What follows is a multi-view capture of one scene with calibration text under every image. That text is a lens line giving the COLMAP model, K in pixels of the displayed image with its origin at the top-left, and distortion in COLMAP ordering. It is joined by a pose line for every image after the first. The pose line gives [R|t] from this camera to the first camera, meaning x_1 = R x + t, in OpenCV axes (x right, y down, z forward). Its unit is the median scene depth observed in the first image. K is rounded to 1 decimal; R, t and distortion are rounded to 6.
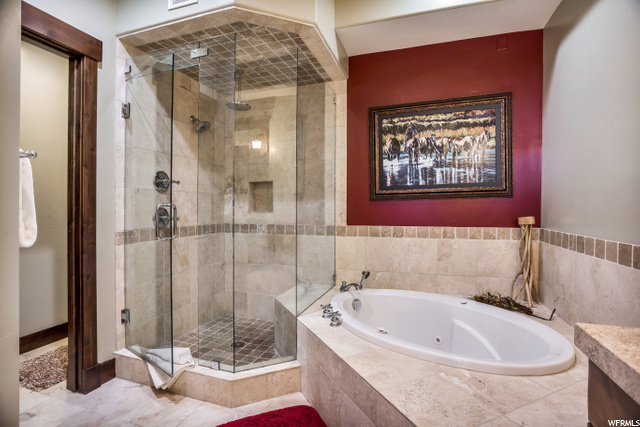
lens RADIAL K [[330.0, 0, 316.2], [0, 330.0, 212.0], [0, 0, 1]] dist [-0.002670, 0.001156]
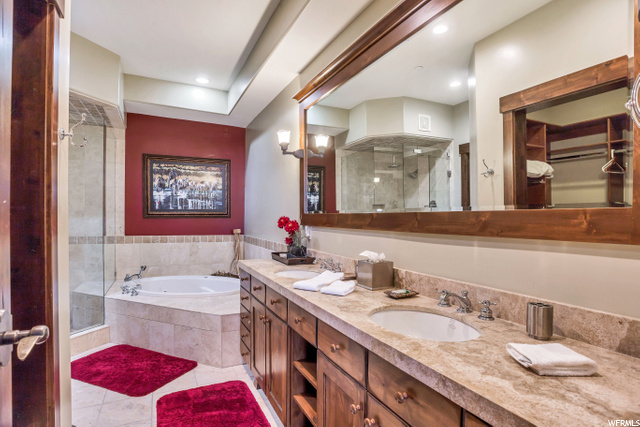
lens RADIAL K [[330.0, 0, 319.4], [0, 330.0, 224.6], [0, 0, 1]] dist [-0.002670, 0.001156]
pose [[0.688720, 0.006100, 0.725002, -0.363125], [-0.007332, 0.999972, -0.001449, -0.010861], [-0.724990, -0.004318, 0.688745, -0.572359]]
